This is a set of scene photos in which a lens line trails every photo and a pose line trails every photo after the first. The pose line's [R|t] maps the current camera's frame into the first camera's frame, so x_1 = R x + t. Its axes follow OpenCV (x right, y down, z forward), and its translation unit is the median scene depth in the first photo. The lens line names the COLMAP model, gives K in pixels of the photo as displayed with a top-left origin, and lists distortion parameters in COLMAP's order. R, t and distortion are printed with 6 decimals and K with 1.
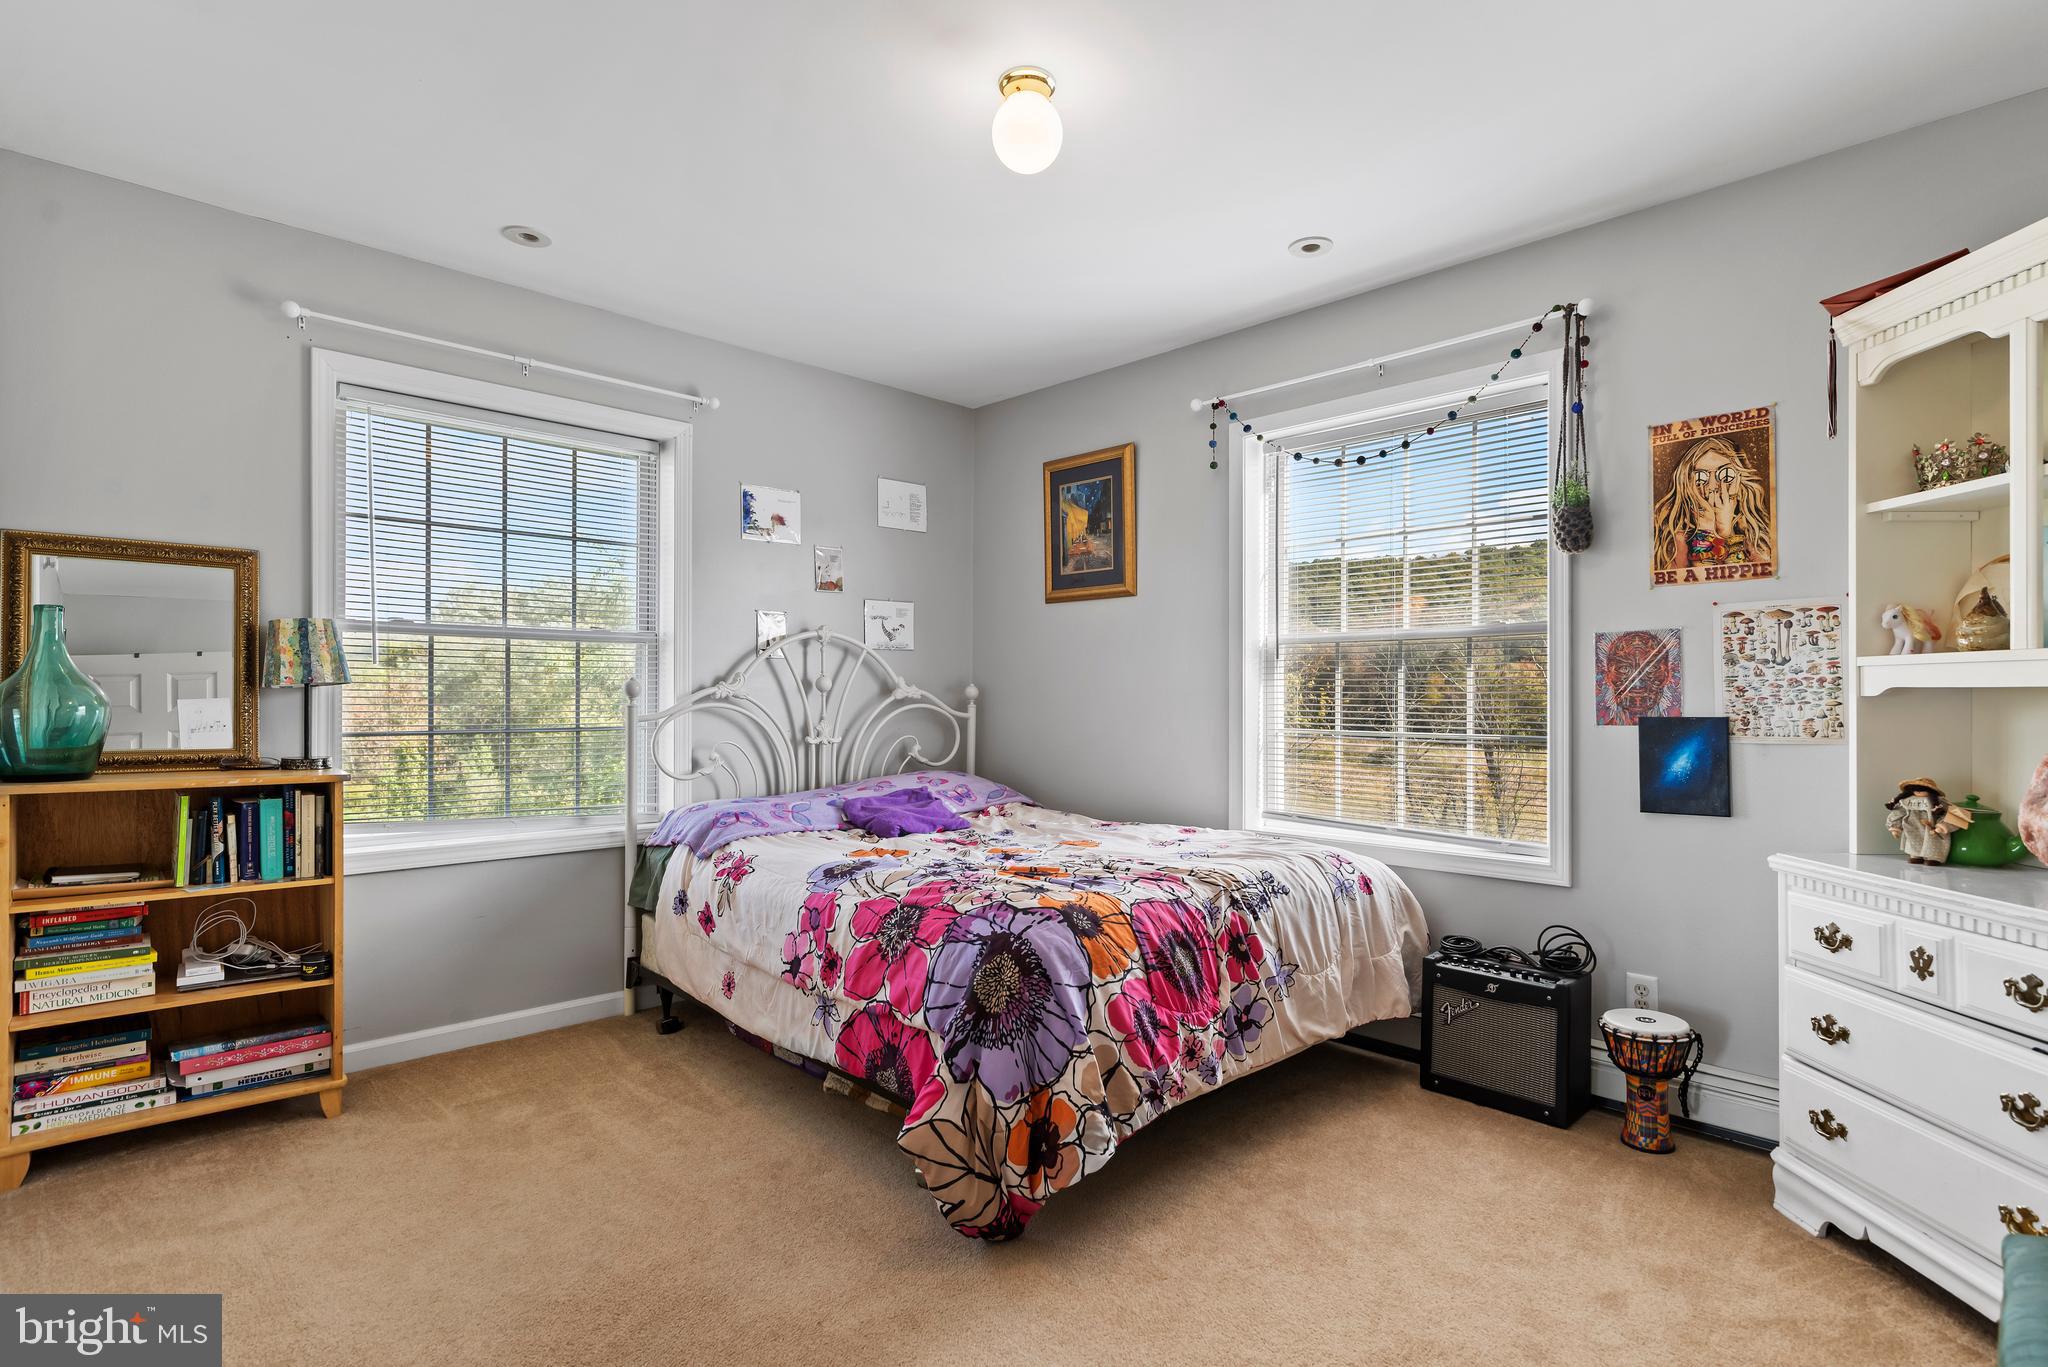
lens RADIAL K [[1003.9, 0, 1033.6], [0, 1003.9, 687.9], [0, 0, 1]] dist [-0.000701, 0.000959]
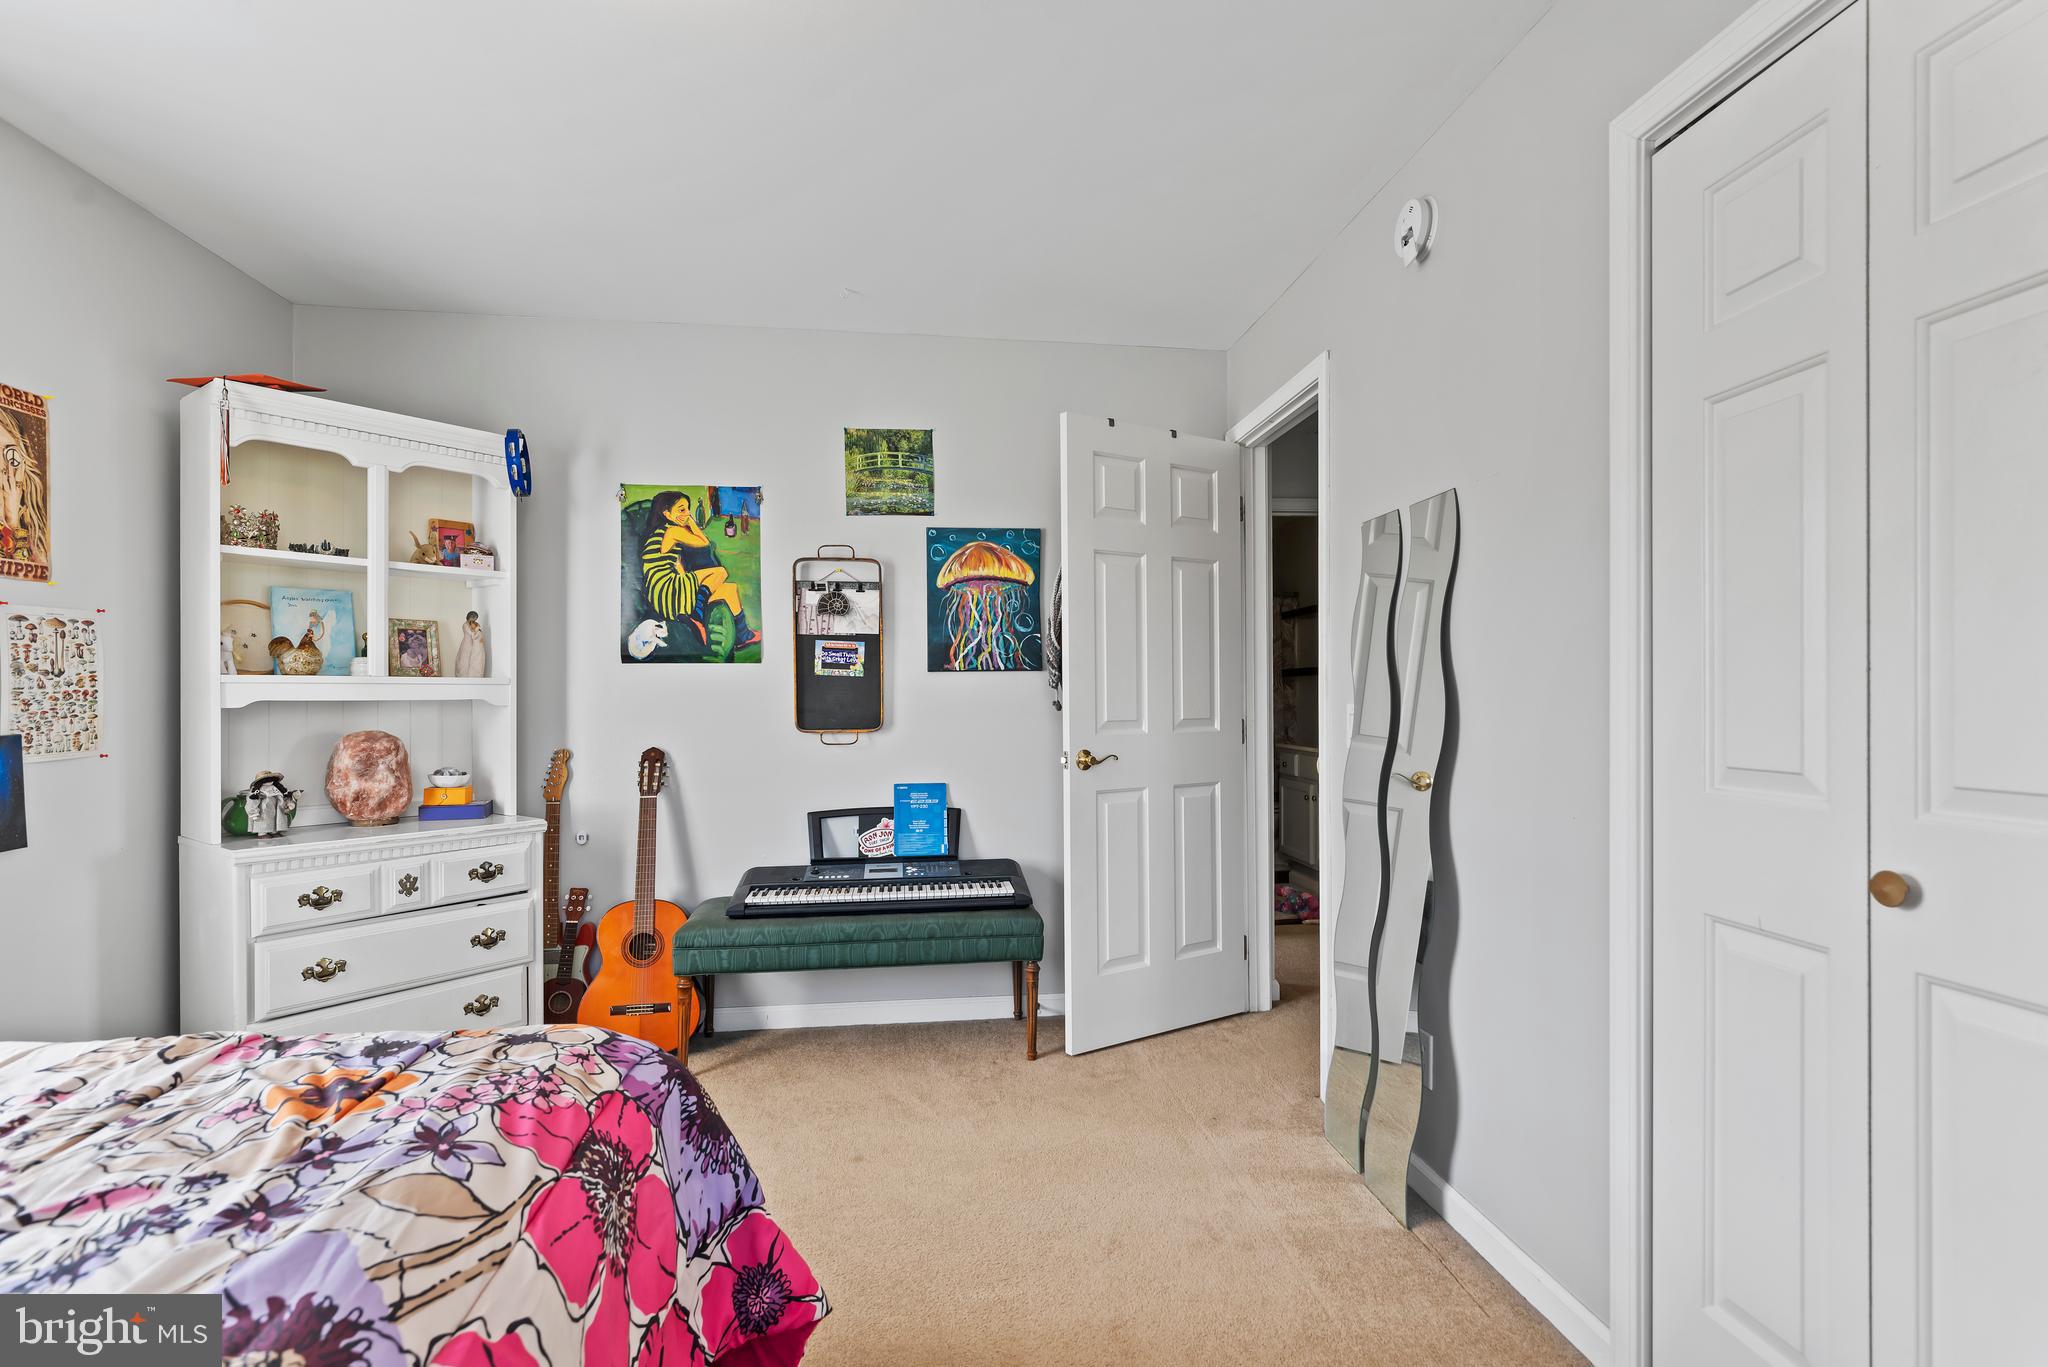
lens RADIAL K [[1003.9, 0, 1029.5], [0, 1003.9, 691.7], [0, 0, 1]] dist [-0.000701, 0.000959]
pose [[-0.790588, 0.002213, 0.612345, -0.554891], [-0.002577, 0.999973, -0.006942, -0.004465], [-0.612343, -0.007066, -0.790560, 1.172878]]
